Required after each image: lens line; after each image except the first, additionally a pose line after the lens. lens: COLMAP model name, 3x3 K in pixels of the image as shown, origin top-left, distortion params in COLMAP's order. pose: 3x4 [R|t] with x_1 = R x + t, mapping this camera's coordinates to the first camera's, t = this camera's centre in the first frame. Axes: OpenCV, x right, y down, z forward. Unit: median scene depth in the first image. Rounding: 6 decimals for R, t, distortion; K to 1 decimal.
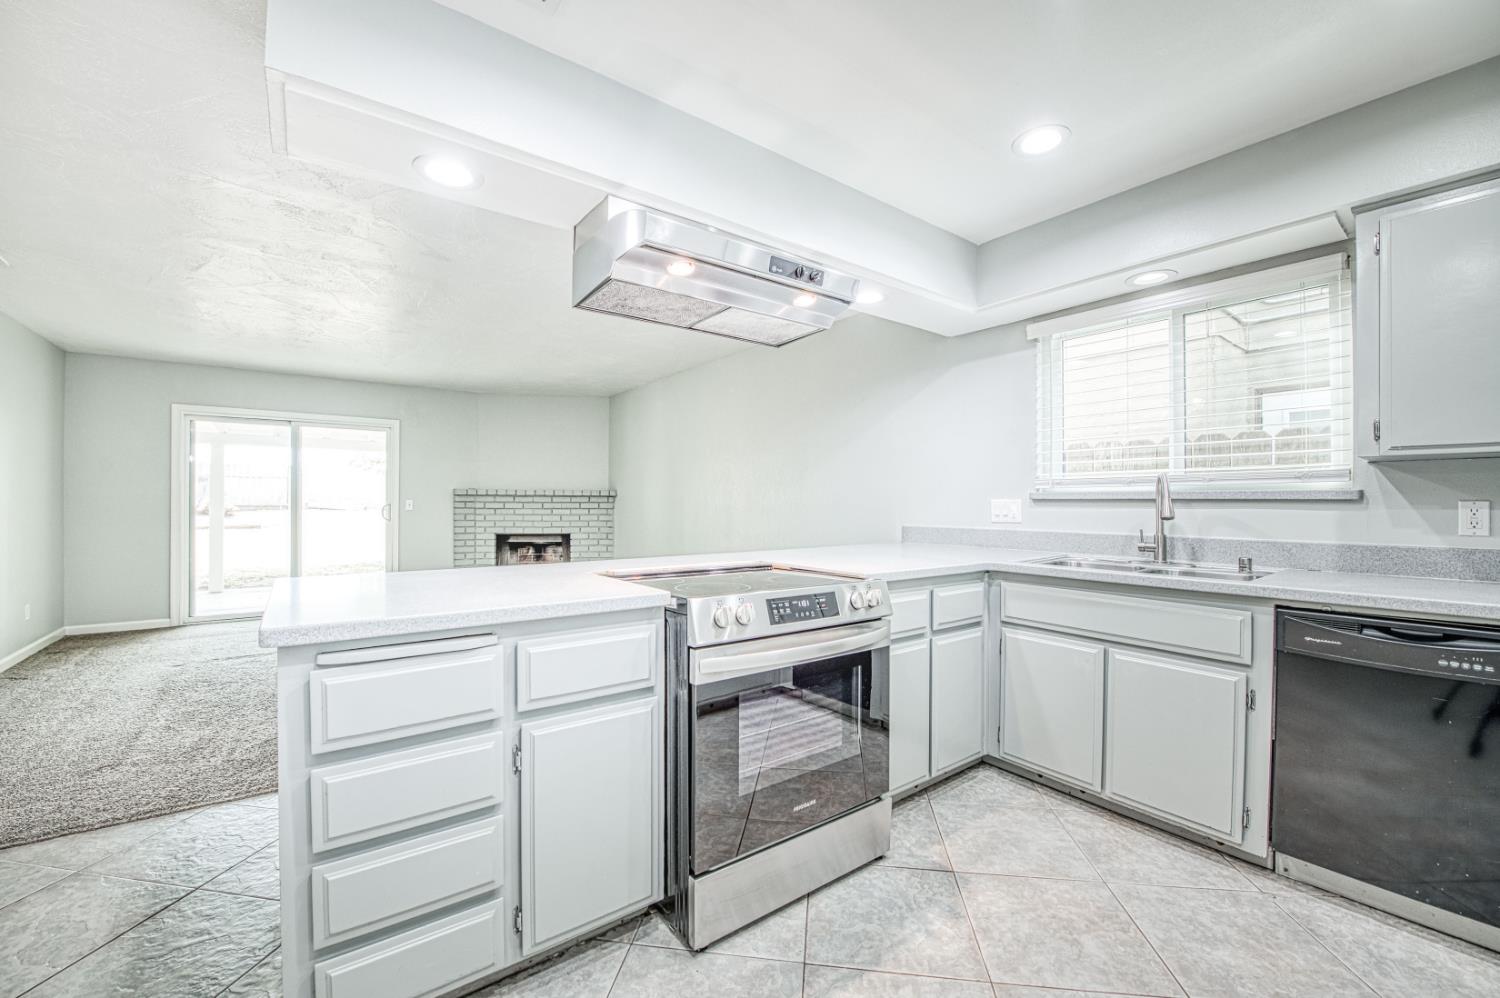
lens RADIAL K [[601.1, 0, 751.5], [0, 601.1, 505.8], [0, 0, 1]] dist [-0.025427, 0.000034]
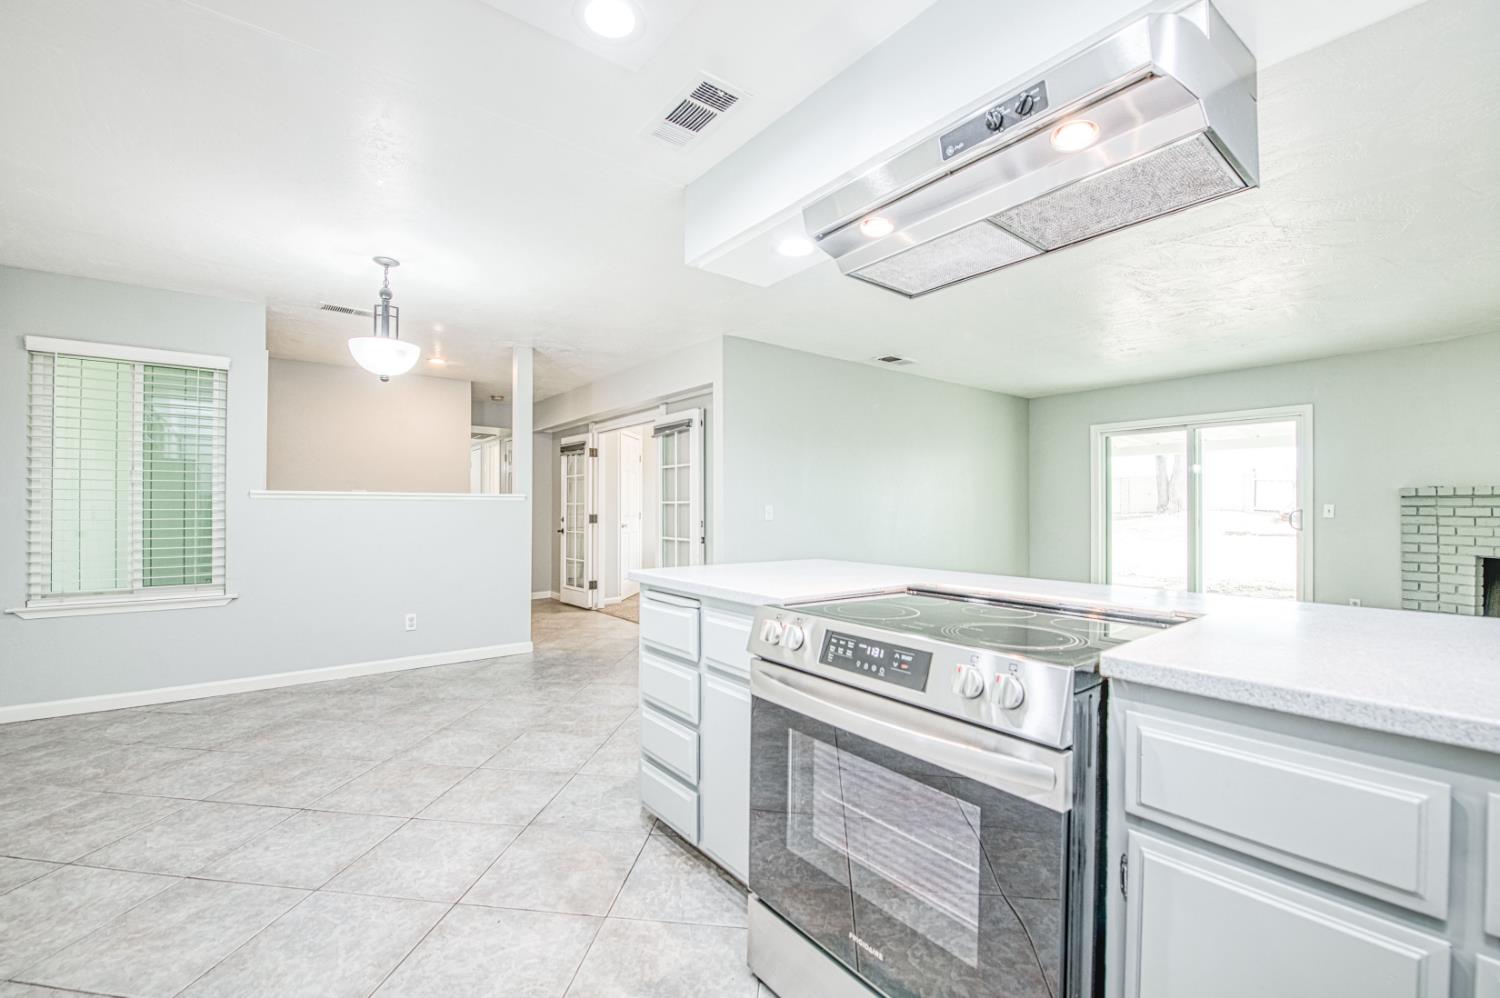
lens RADIAL K [[628.1, 0, 741.0], [0, 628.1, 503.0], [0, 0, 1]] dist [-0.024850, -0.000170]
pose [[0.004872, -0.011382, -0.999923, 0.556342], [-0.004688, 0.999924, -0.011405, 0.002367], [0.999977, 0.004743, 0.004818, 0.592590]]
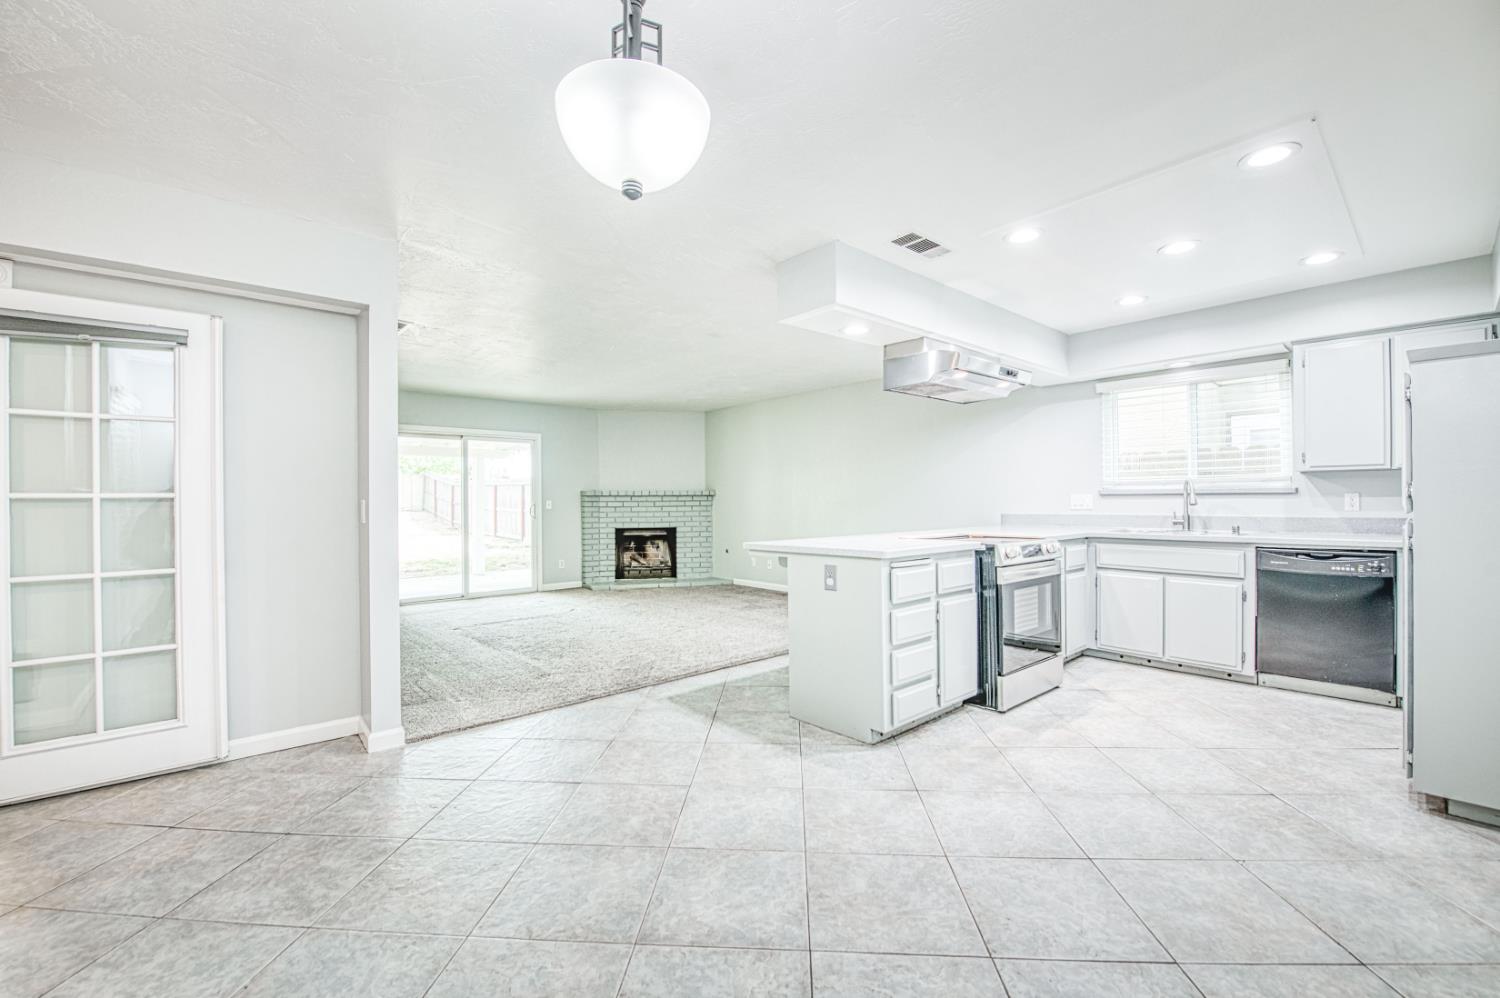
lens RADIAL K [[628.1, 0, 741.0], [0, 628.1, 503.0], [0, 0, 1]] dist [-0.024850, -0.000170]
pose [[0.997881, -0.012176, 0.063915, -0.695231], [0.012241, 0.999925, -0.000624, 0.001549], [-0.063903, 0.001405, 0.997955, -0.689570]]
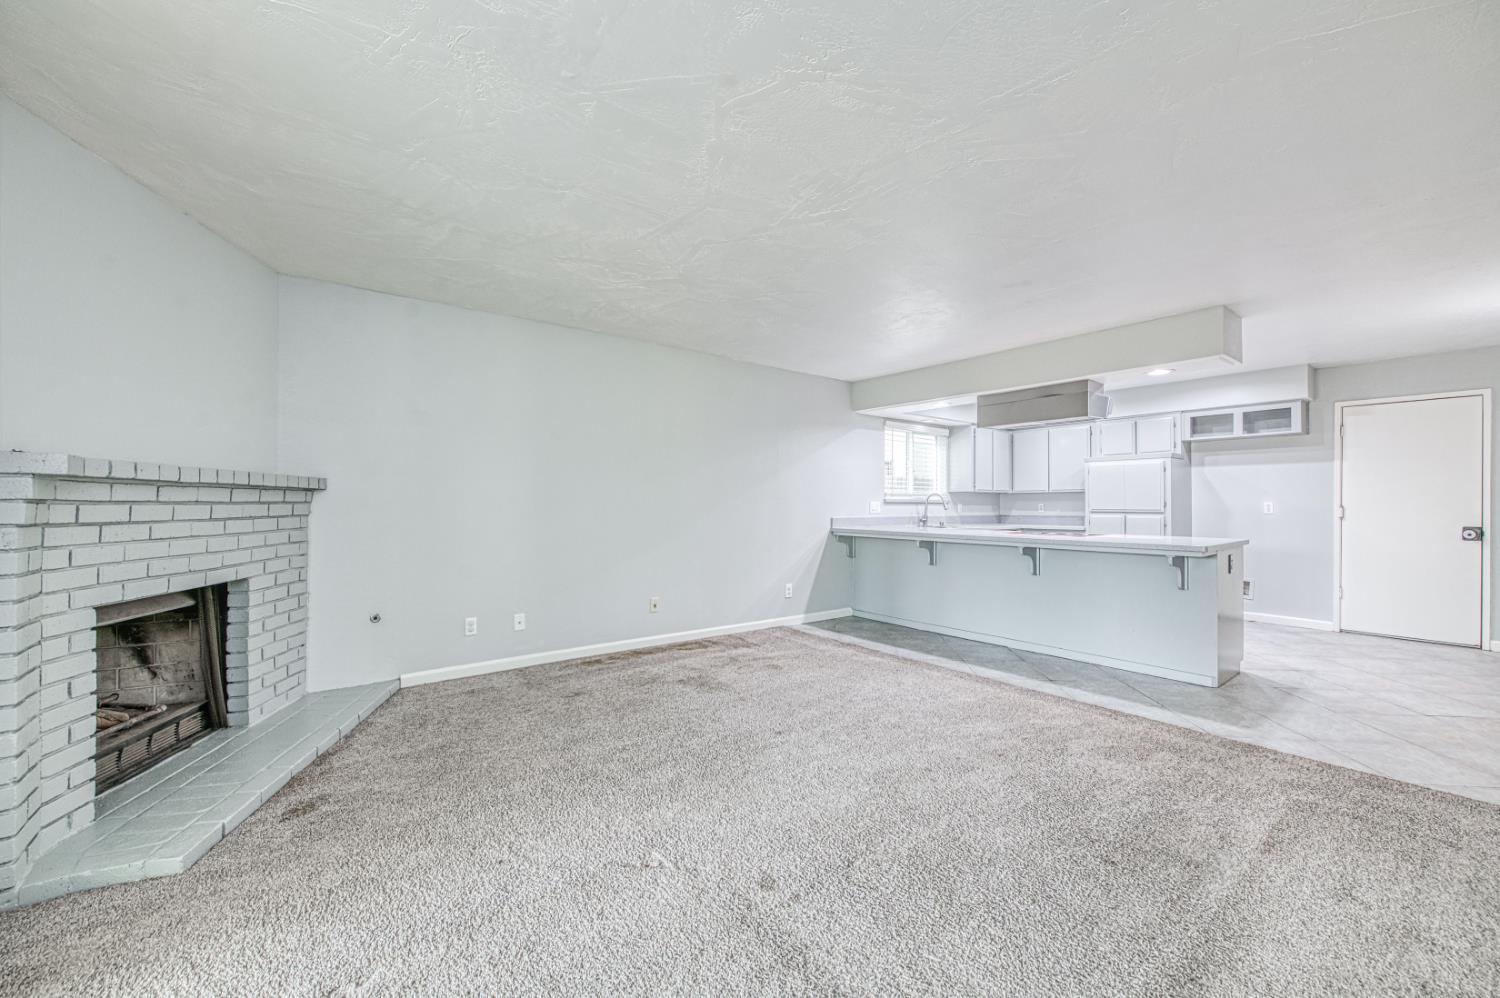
lens RADIAL K [[601.1, 0, 751.5], [0, 601.1, 505.8], [0, 0, 1]] dist [-0.025427, 0.000034]
pose [[-0.032729, -0.006285, 0.999444, -1.955287], [-0.000527, 0.999980, 0.006271, -0.017380], [-0.999464, -0.000322, -0.032732, 1.829263]]
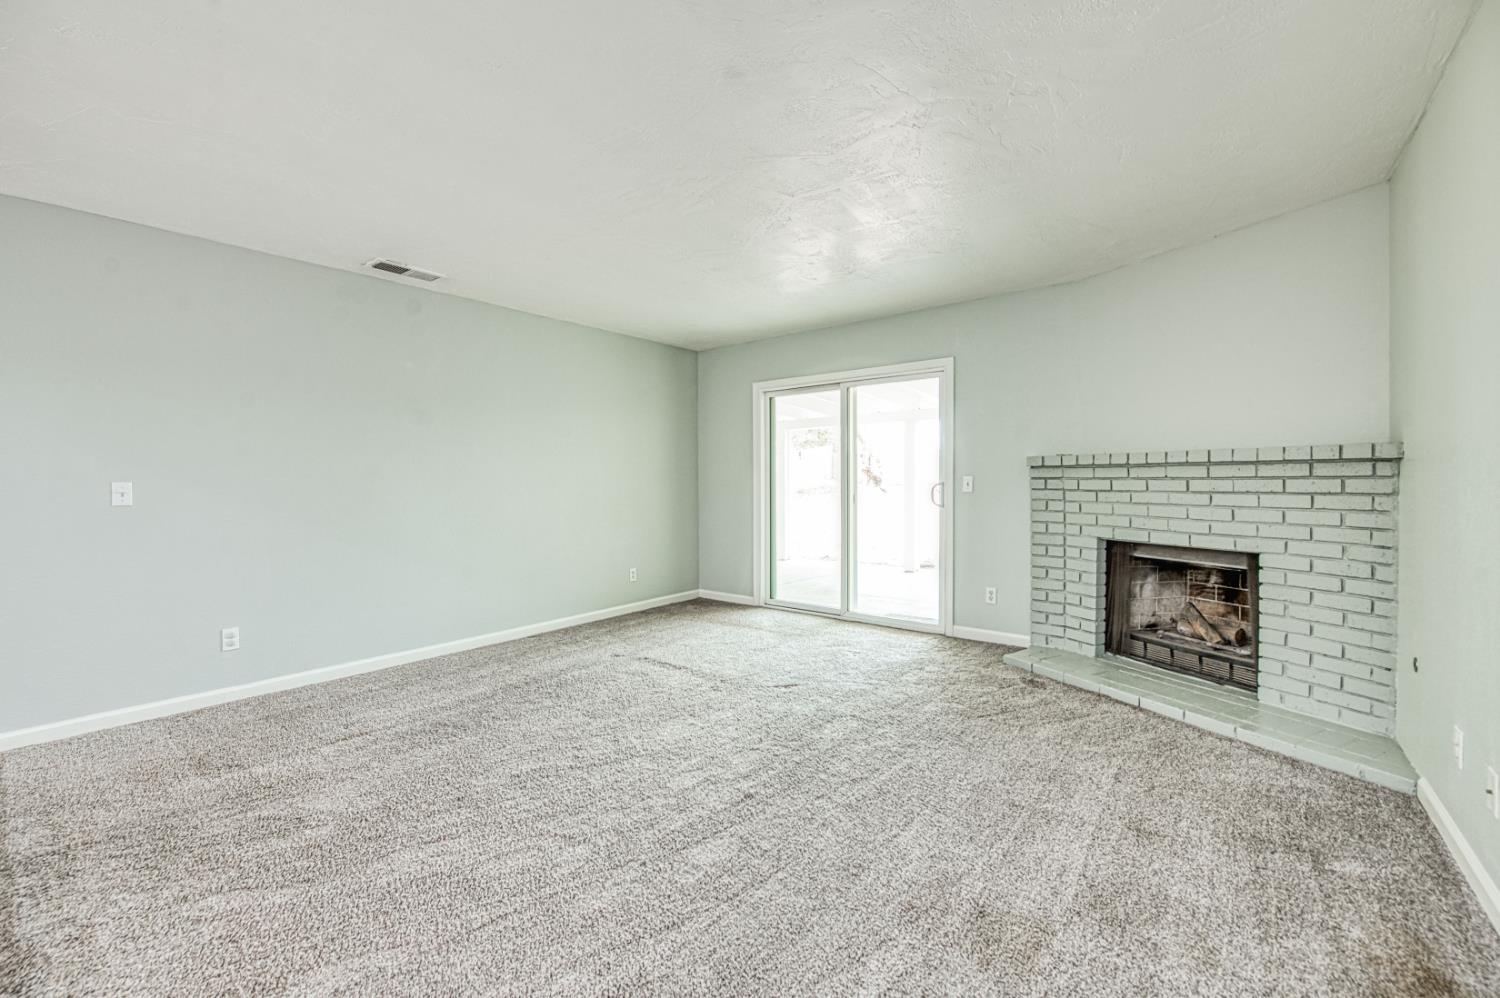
lens RADIAL K [[615.4, 0, 747.3], [0, 615.4, 494.6], [0, 0, 1]] dist [-0.000707, -0.000114]
pose [[0.243462, 0.017528, -0.969752, 0.061417], [0.002367, 0.999823, 0.018666, -0.007541], [0.969907, -0.006840, 0.243378, 1.525116]]
